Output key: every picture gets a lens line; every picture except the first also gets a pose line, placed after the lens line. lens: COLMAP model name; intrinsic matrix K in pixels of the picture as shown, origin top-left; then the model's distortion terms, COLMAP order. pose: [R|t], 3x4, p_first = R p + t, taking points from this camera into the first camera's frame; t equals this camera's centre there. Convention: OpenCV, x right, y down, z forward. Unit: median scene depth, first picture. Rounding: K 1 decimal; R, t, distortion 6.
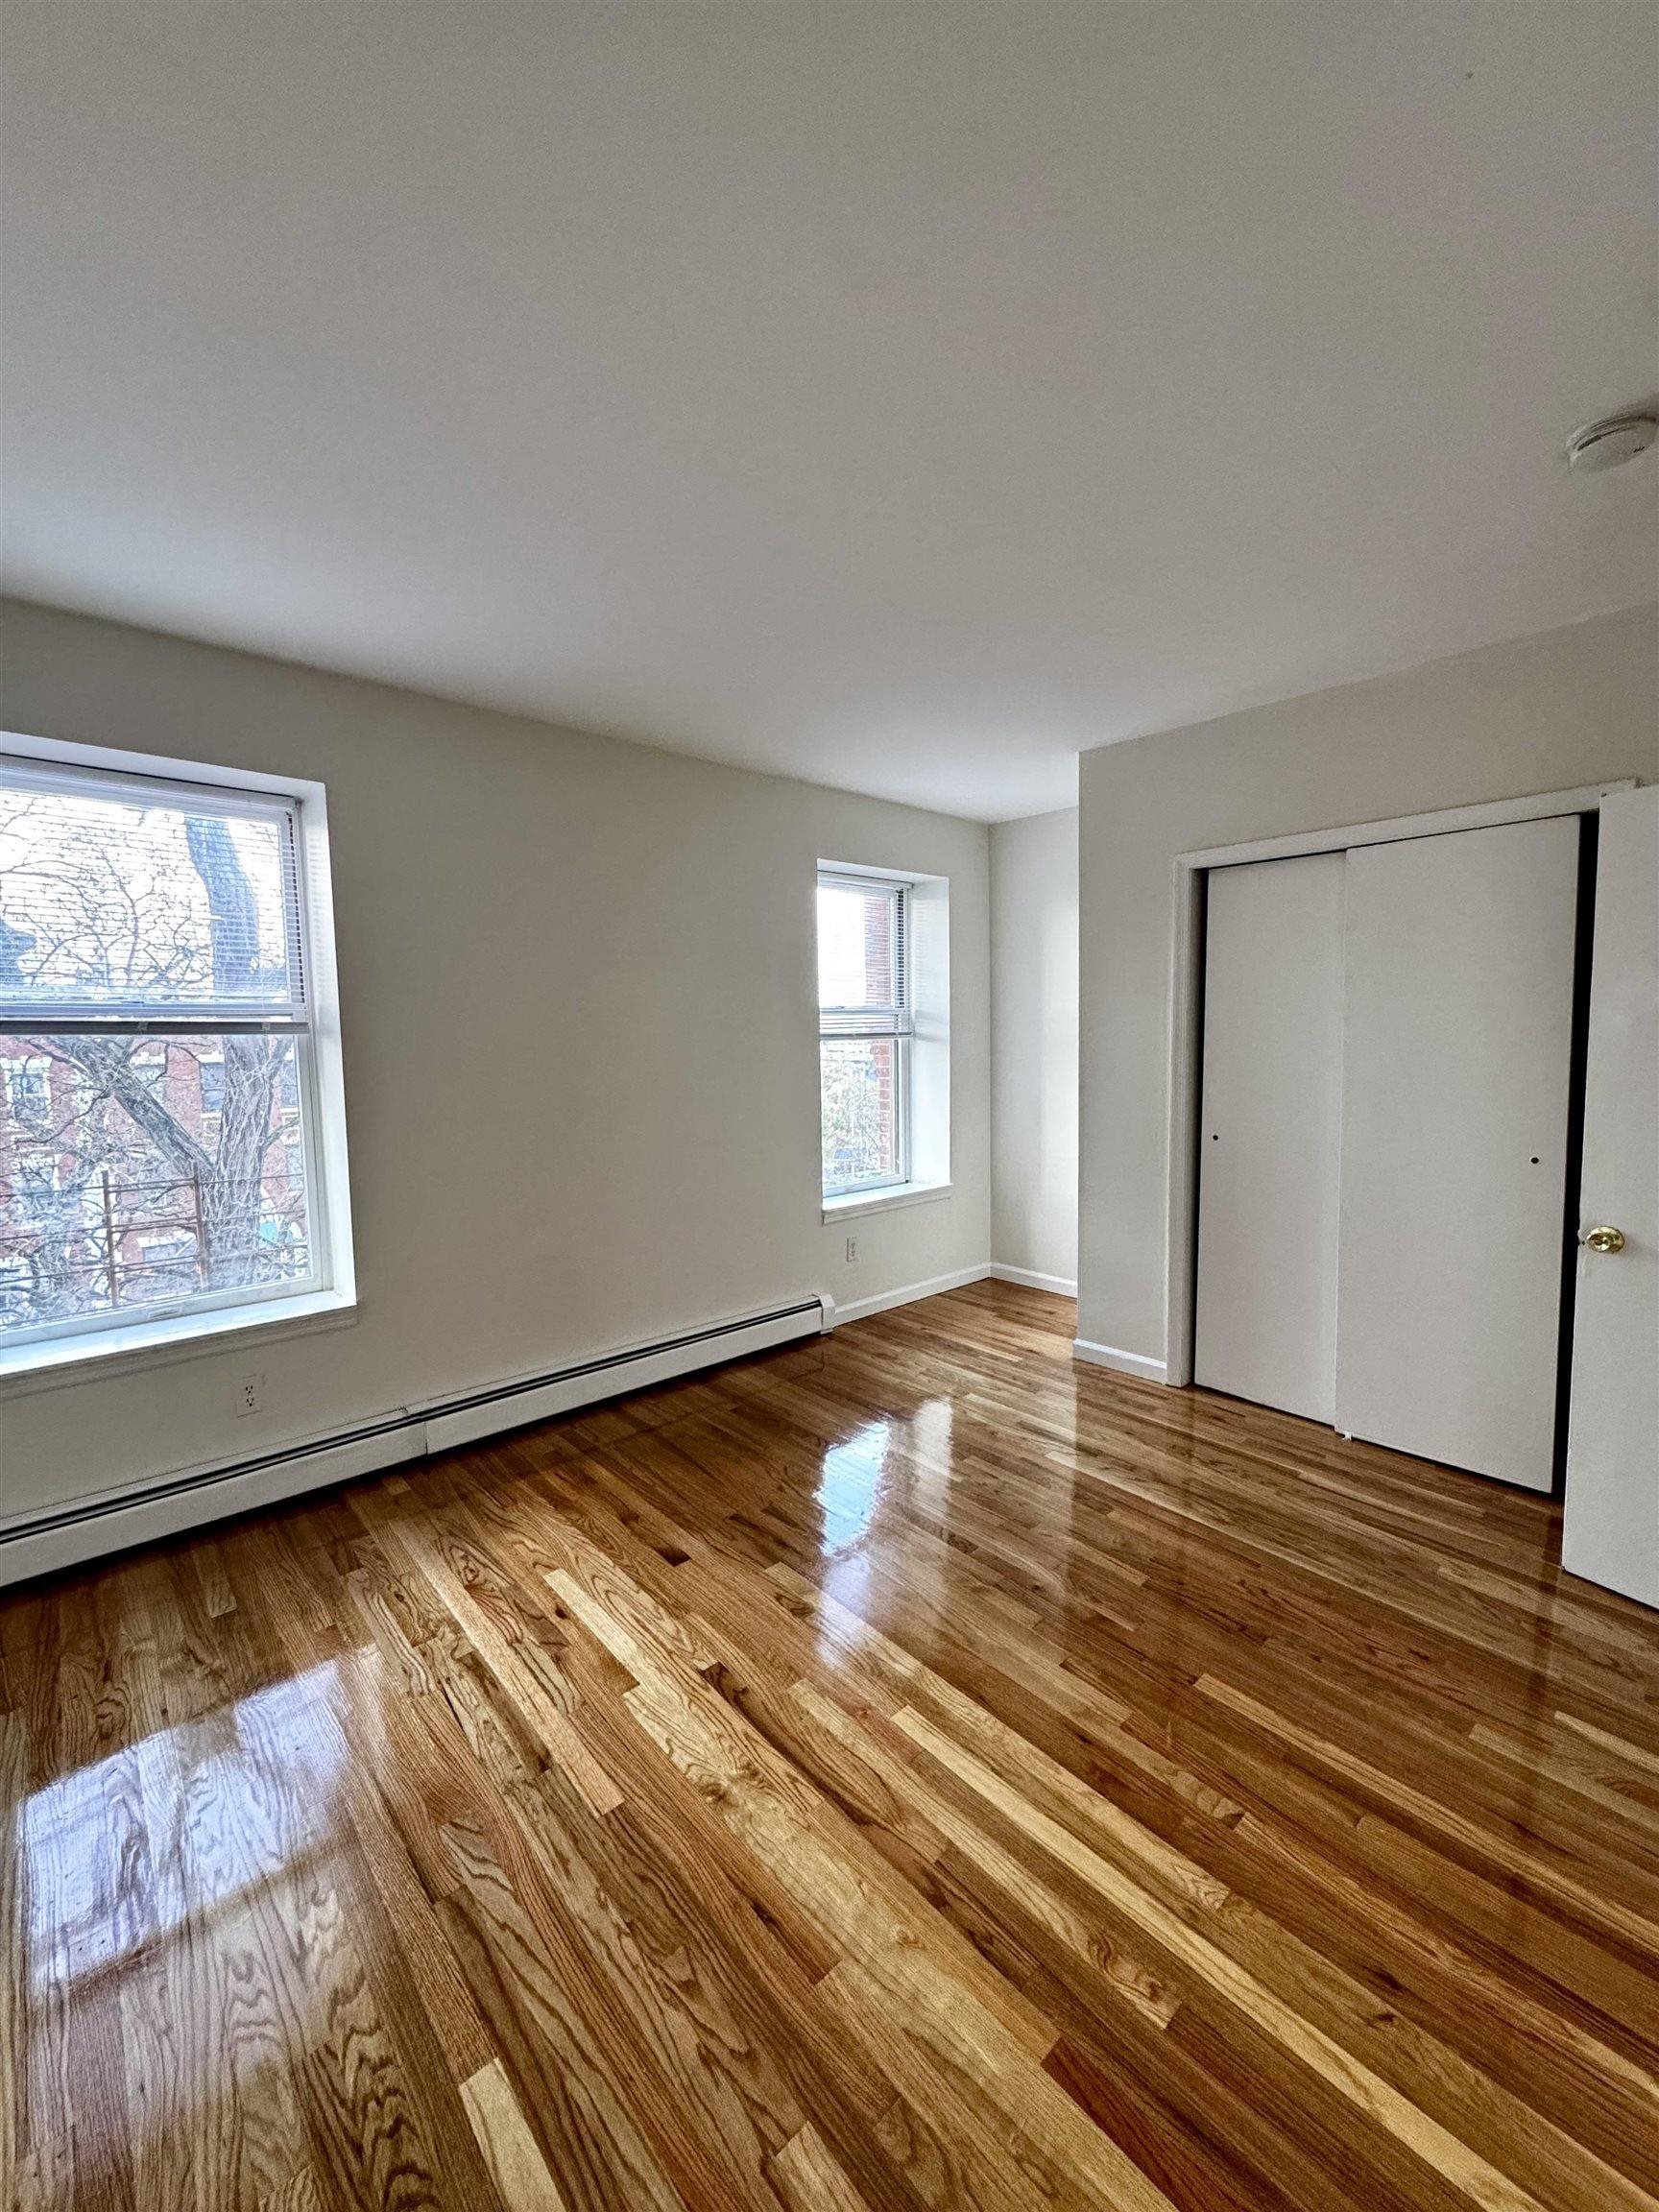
lens RADIAL K [[878.2, 0, 833.7], [0, 878.2, 1099.9], [0, 0, 1]] dist [0.000445, 0.000461]
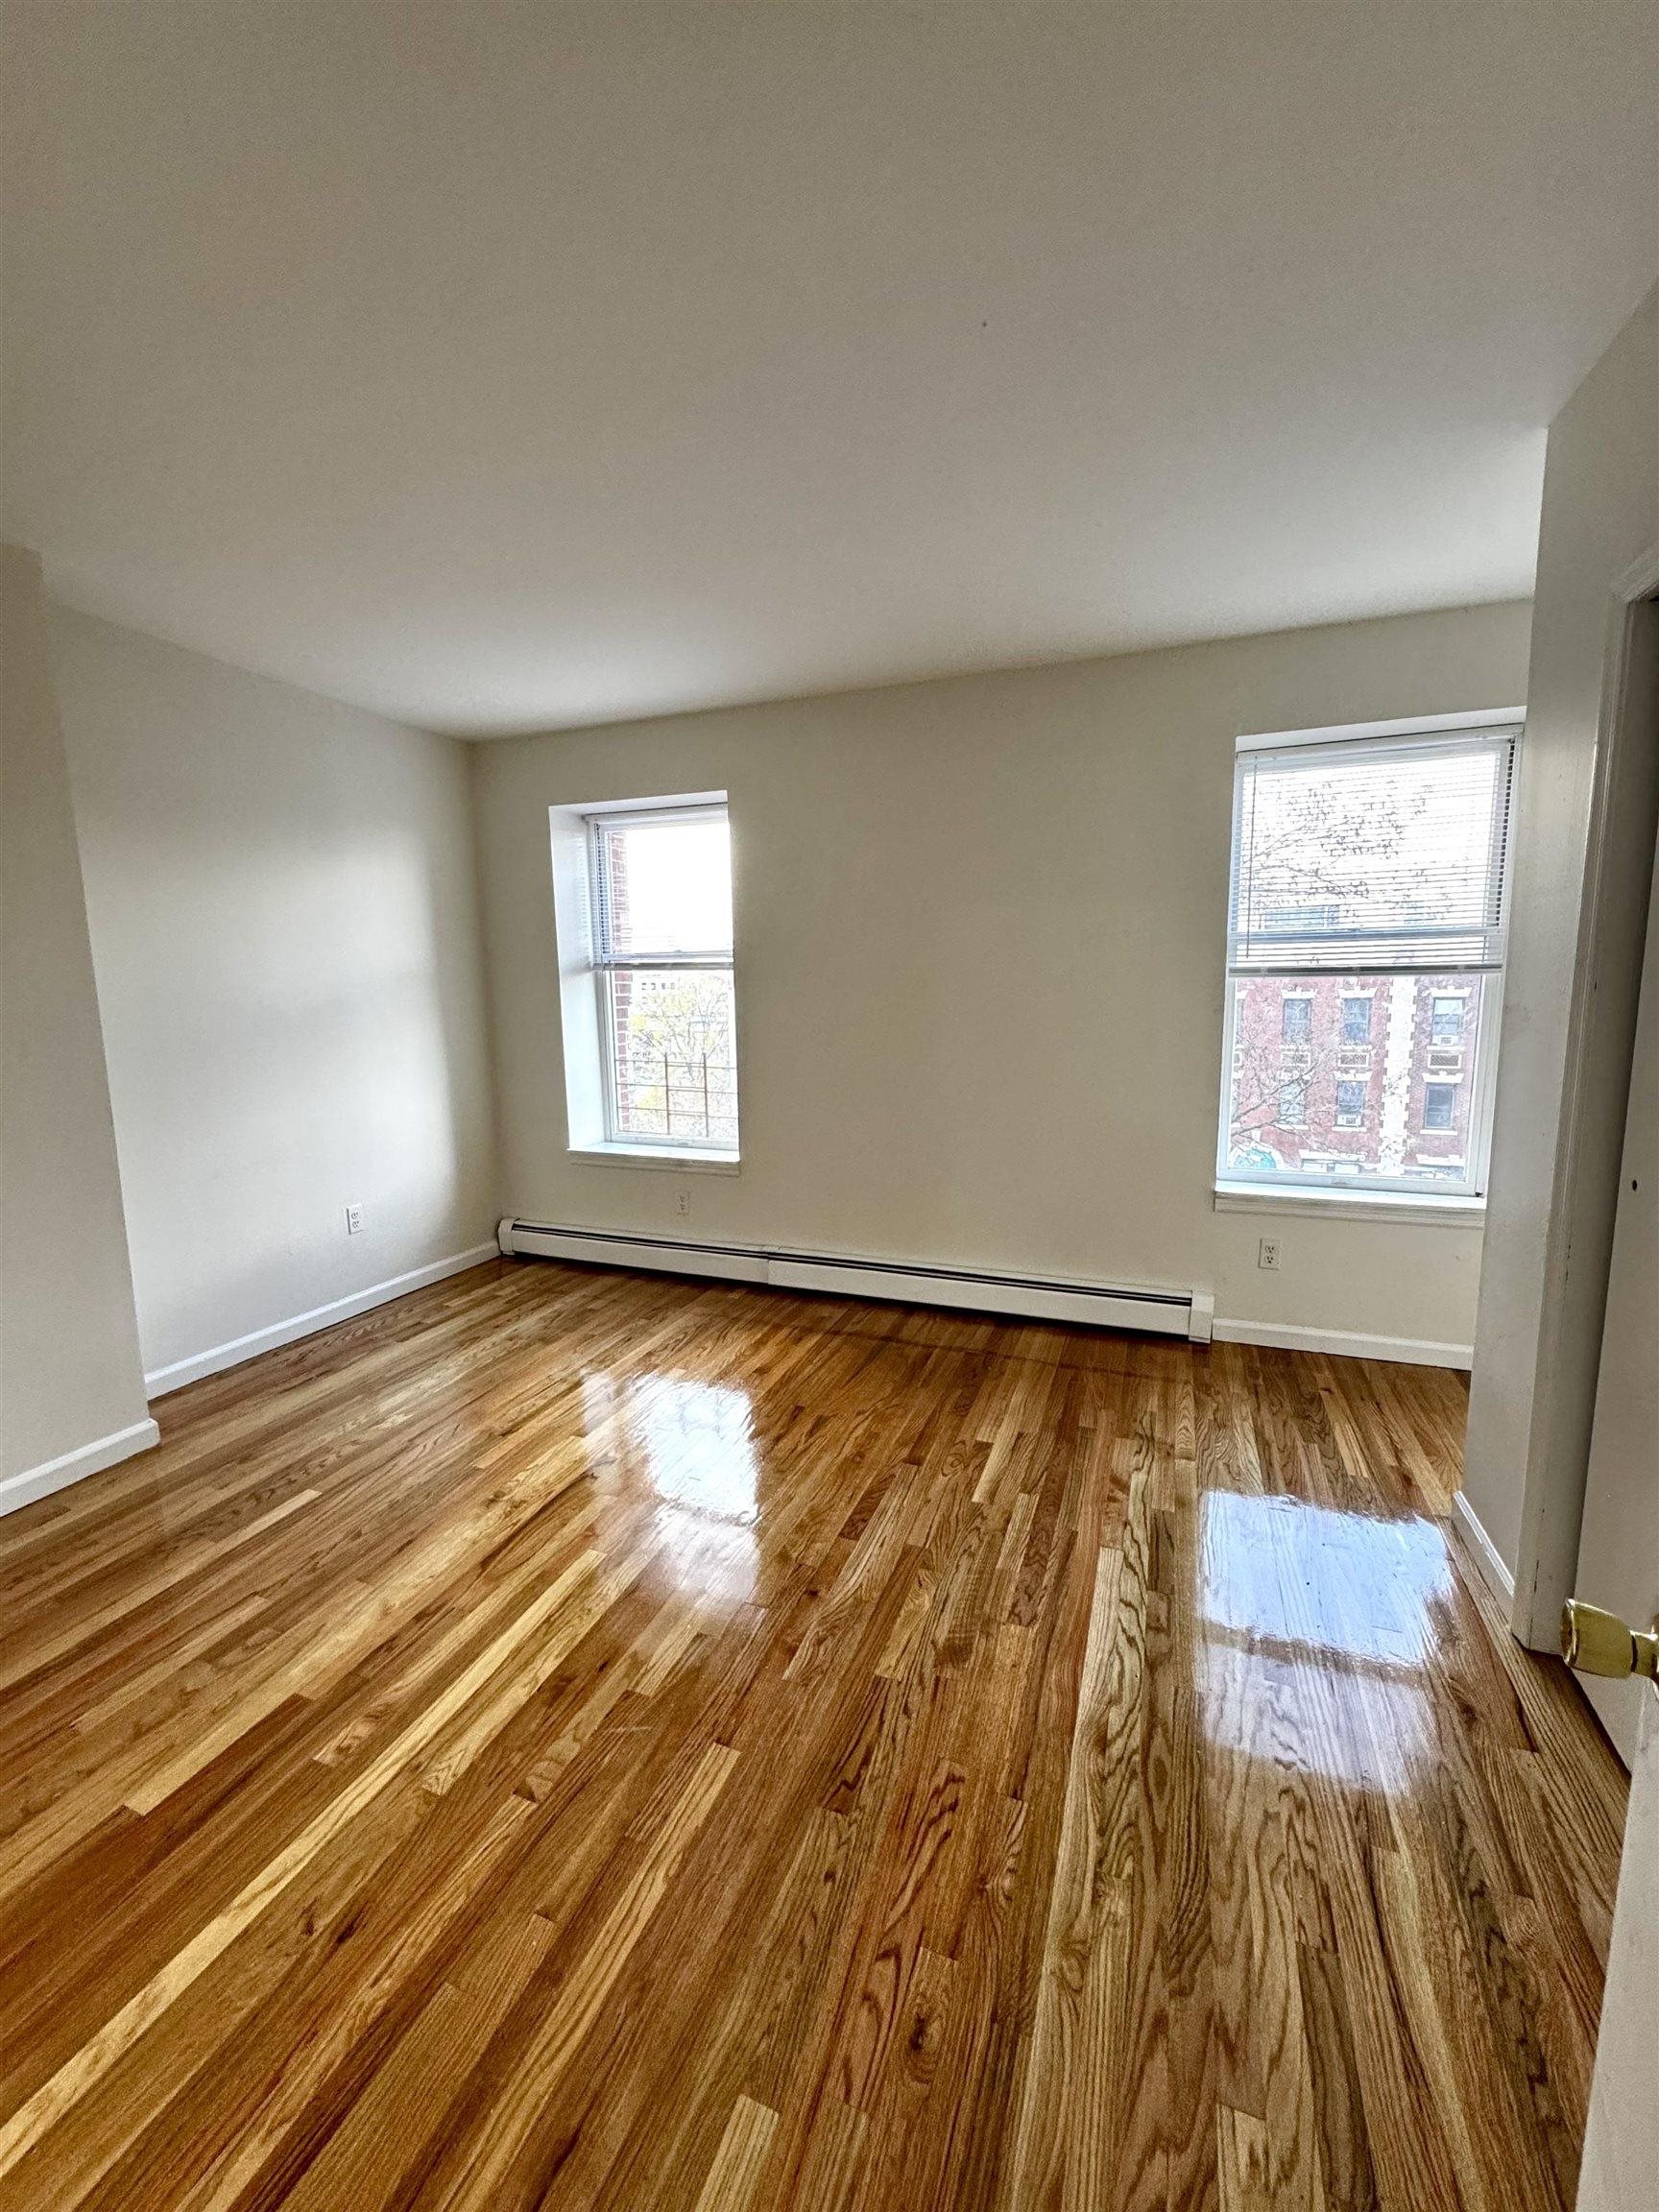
lens RADIAL K [[878.2, 0, 833.7], [0, 878.2, 1099.9], [0, 0, 1]] dist [0.000445, 0.000461]
pose [[0.452524, 0.121134, -0.883487, 1.102803], [-0.062709, 0.992601, 0.103975, -0.037361], [0.889545, 0.008352, 0.456772, 0.696331]]
